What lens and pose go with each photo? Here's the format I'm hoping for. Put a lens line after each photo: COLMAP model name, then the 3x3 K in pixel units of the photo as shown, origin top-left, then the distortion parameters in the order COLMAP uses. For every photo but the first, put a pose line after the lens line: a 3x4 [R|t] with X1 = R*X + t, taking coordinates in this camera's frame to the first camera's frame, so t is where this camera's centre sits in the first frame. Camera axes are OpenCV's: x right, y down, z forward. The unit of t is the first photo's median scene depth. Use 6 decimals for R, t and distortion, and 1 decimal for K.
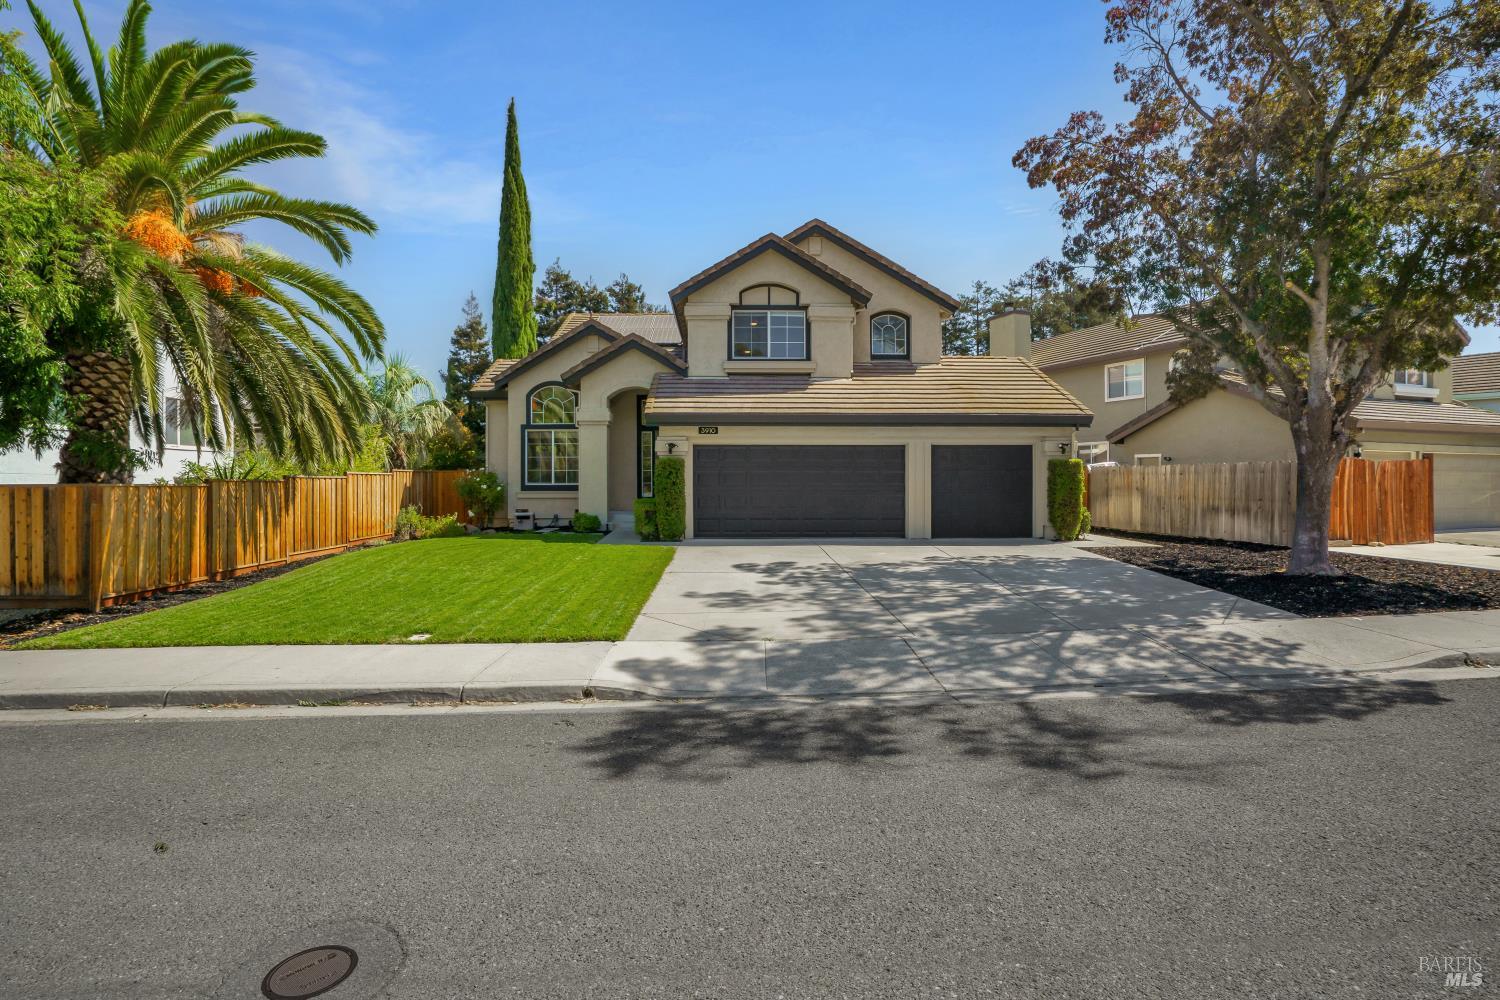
lens RADIAL K [[734.3, 0, 712.1], [0, 734.3, 485.3], [0, 0, 1]] dist [-0.023959, 0.001344]
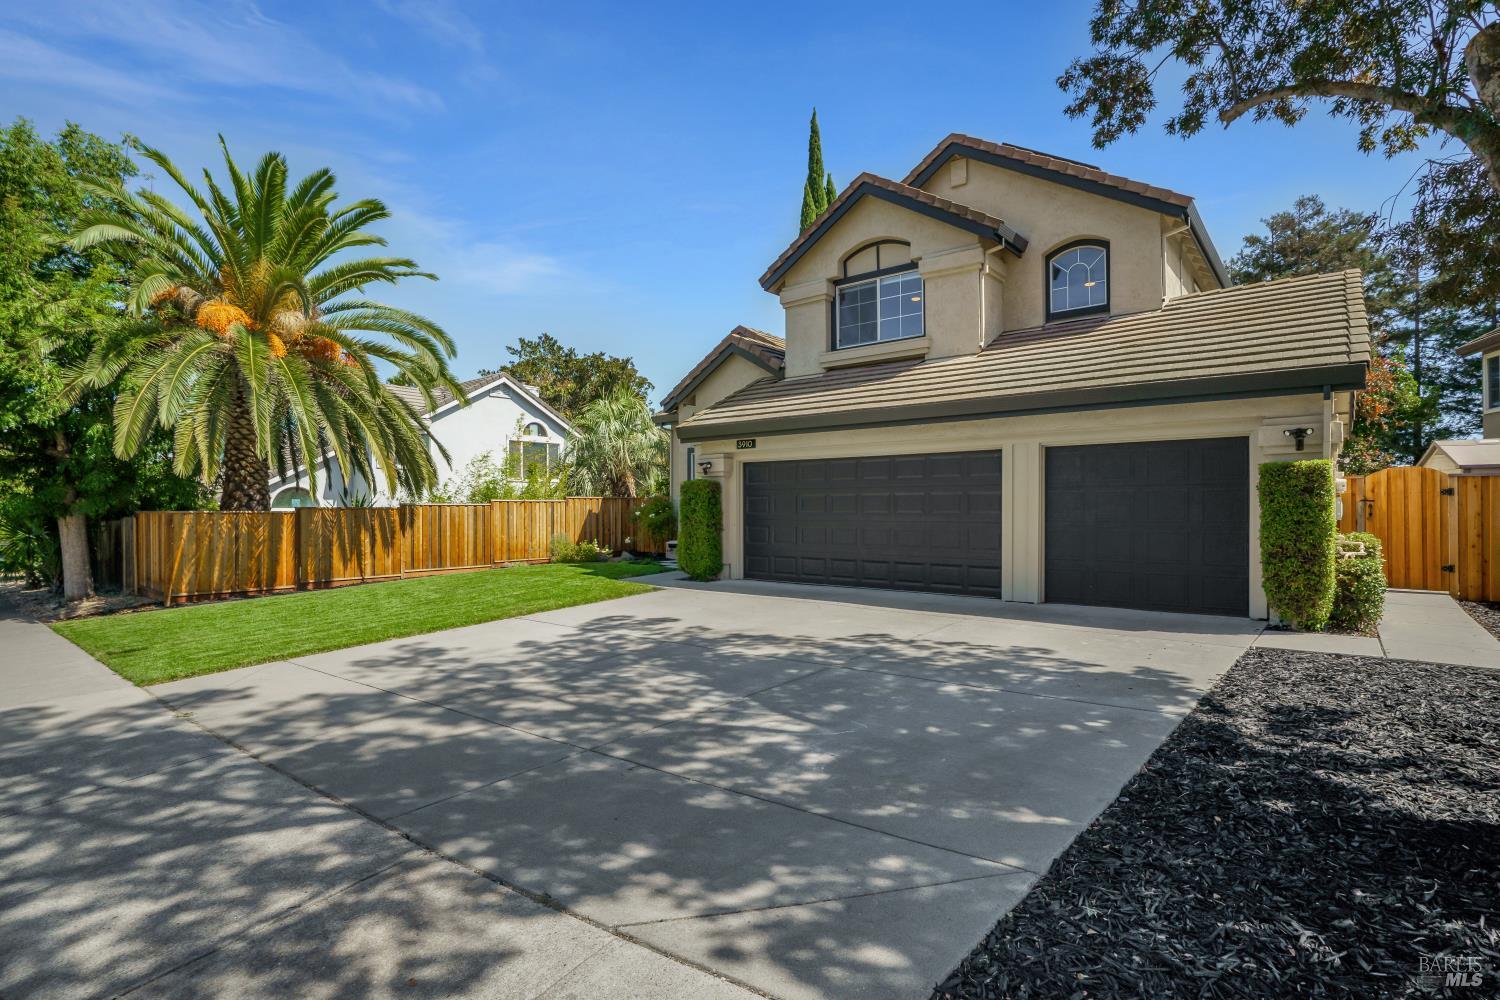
lens RADIAL K [[735.4, 0, 741.0], [0, 735.4, 503.1], [0, 0, 1]] dist [-0.024924, 0.000875]
pose [[0.767667, -0.005153, -0.640829, 0.480033], [-0.001475, 0.999951, -0.009808, -0.002846], [0.640848, 0.008474, 0.767621, 0.370758]]
